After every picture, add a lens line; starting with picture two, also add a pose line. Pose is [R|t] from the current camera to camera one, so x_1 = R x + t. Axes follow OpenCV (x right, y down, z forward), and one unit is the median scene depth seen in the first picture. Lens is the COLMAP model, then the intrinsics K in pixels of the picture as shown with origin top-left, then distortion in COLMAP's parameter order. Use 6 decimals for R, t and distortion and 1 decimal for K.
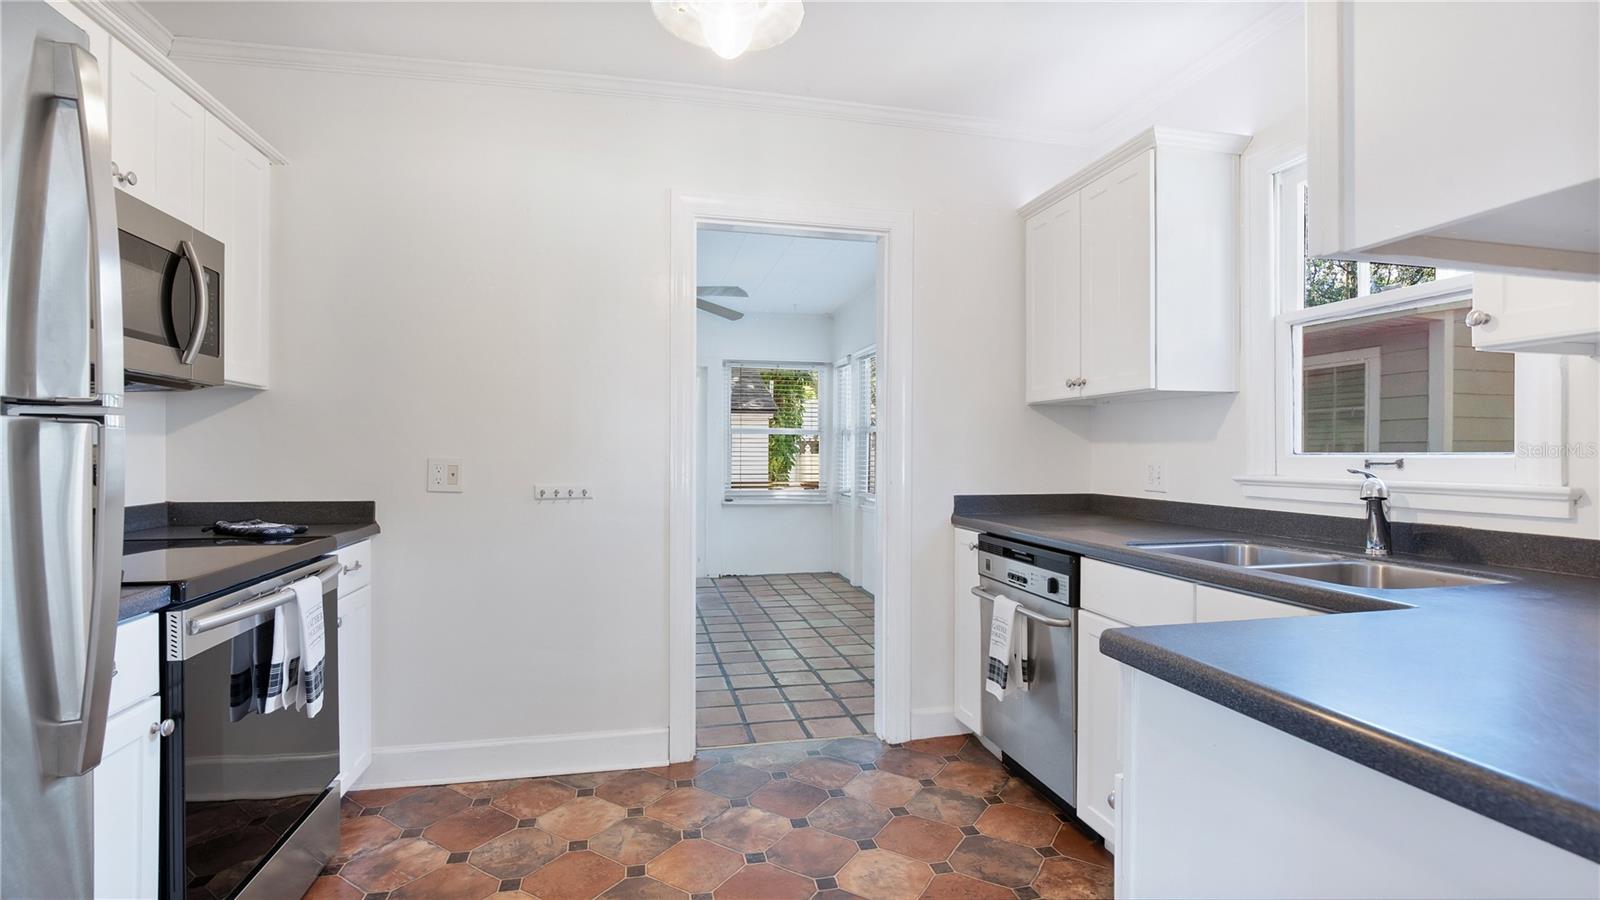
lens RADIAL K [[752.7, 0, 817.6], [0, 752.7, 449.4], [0, 0, 1]] dist [-0.027296, 0.001497]
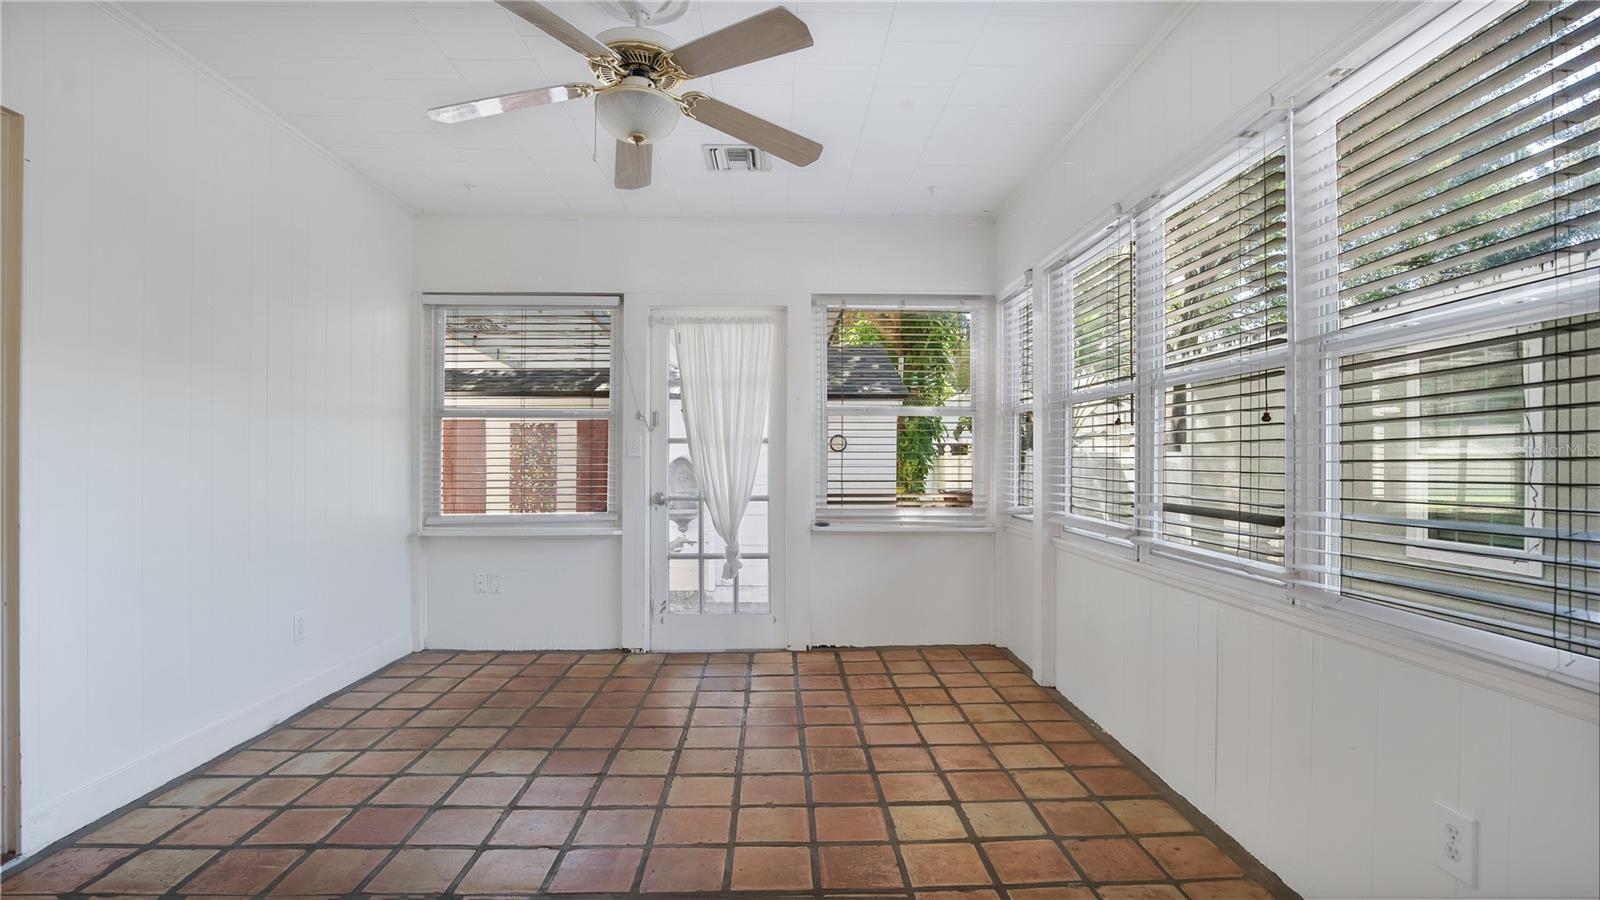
lens RADIAL K [[752.7, 0, 817.6], [0, 752.7, 449.4], [0, 0, 1]] dist [-0.027296, 0.001497]
pose [[0.983491, -0.003250, -0.180926, -0.011221], [0.001808, 0.999965, -0.008137, 0.011862], [0.180947, 0.007676, 0.983463, 0.390523]]
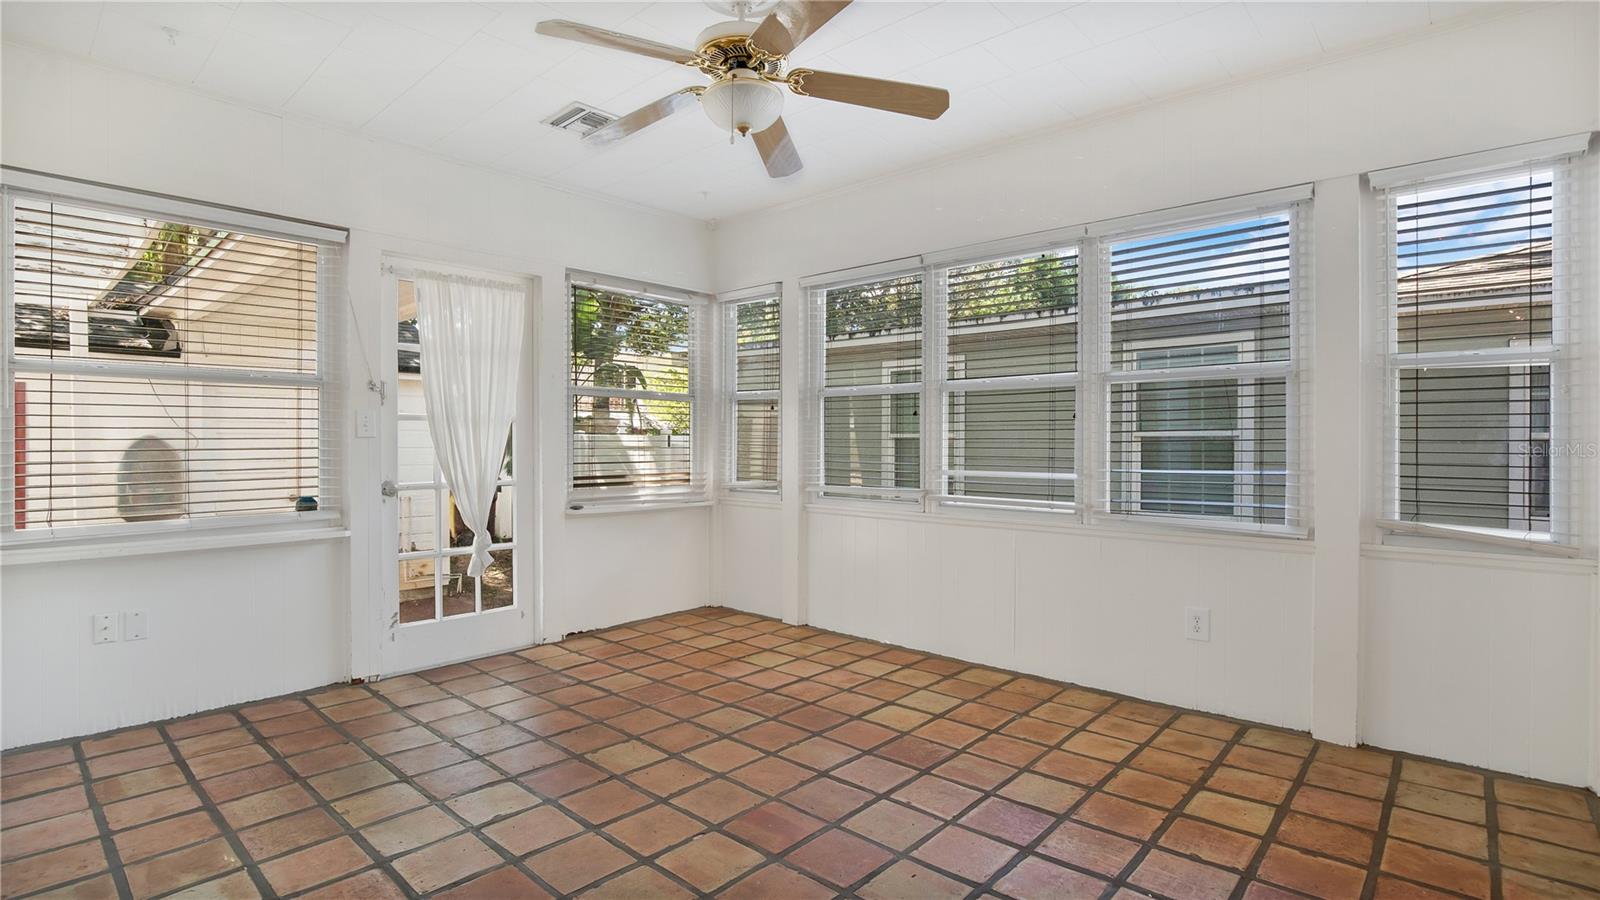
lens RADIAL K [[752.7, 0, 817.6], [0, 752.7, 449.4], [0, 0, 1]] dist [-0.027296, 0.001497]
pose [[0.815080, -0.007694, 0.579297, -0.295688], [-0.000330, 0.999905, 0.013745, 0.013457], [-0.579348, -0.011394, 0.815001, 0.401172]]
